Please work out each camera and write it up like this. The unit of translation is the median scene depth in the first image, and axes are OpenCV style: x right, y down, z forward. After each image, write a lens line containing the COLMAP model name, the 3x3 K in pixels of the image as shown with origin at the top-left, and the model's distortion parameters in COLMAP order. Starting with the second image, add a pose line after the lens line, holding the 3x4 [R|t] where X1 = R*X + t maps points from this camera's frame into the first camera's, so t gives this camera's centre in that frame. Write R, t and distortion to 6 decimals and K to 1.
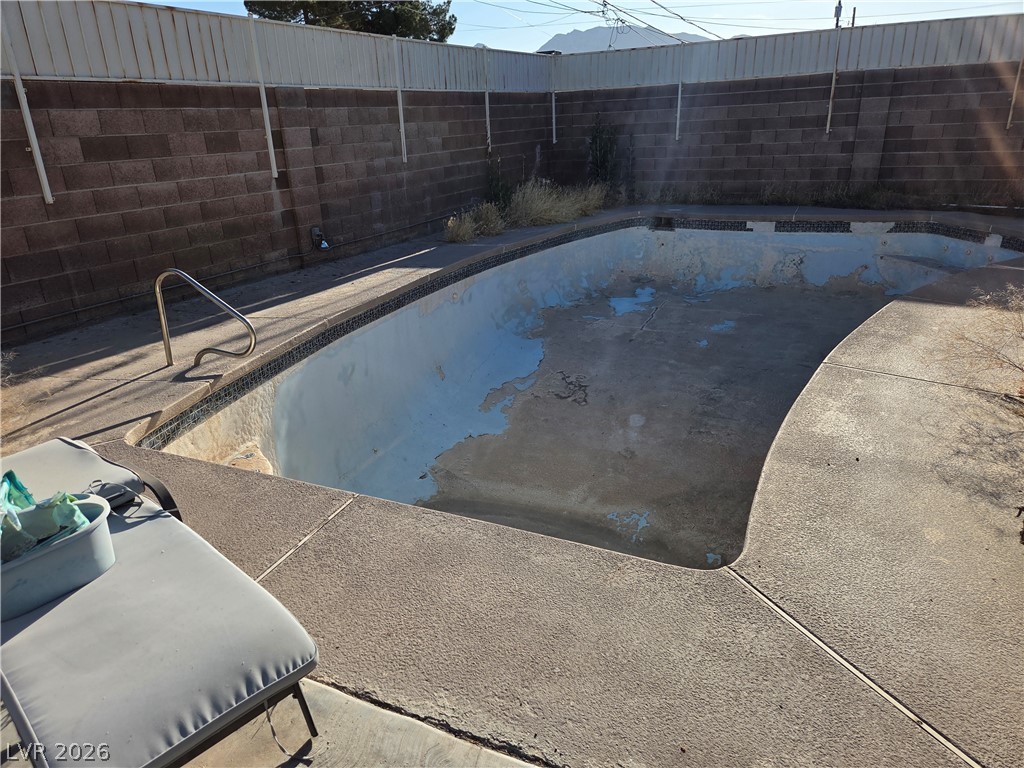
lens RADIAL K [[695.9, 0, 503.6], [0, 695.9, 378.4], [0, 0, 1]] dist [0.078931, -0.059132]
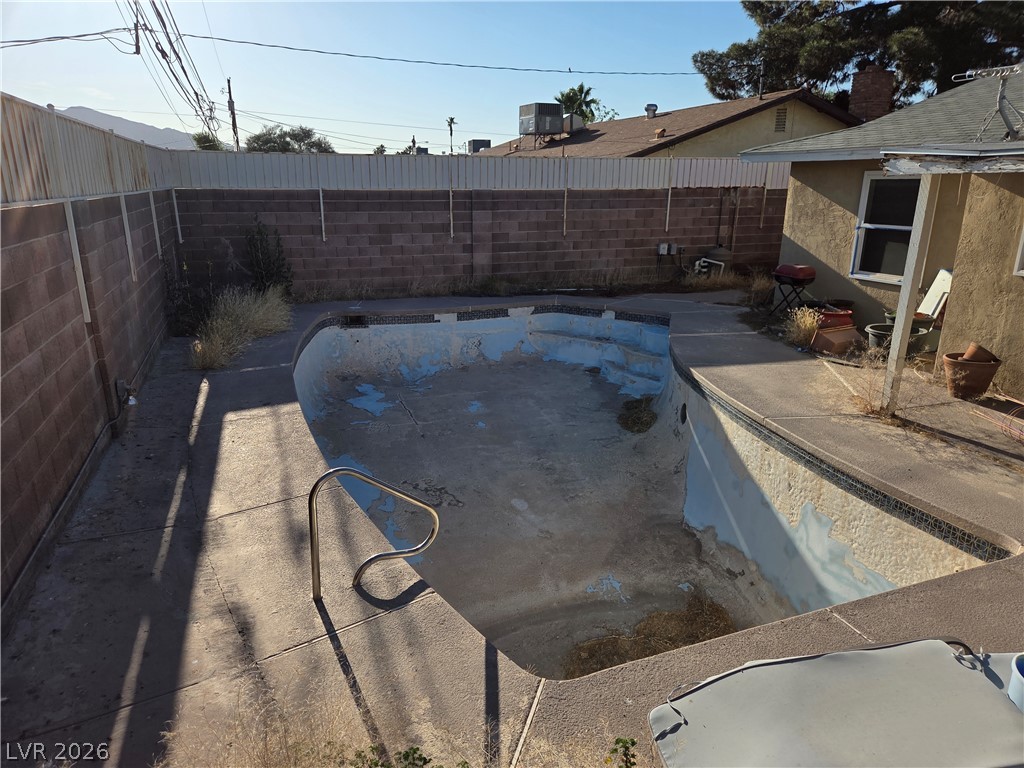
lens RADIAL K [[695.9, 0, 514.5], [0, 695.9, 371.4], [0, 0, 1]] dist [0.078931, -0.059132]
pose [[0.683976, -0.151361, 0.713629, -0.371346], [0.227084, 0.973812, -0.011103, -0.087295], [-0.693260, 0.169648, 0.700436, 0.130947]]
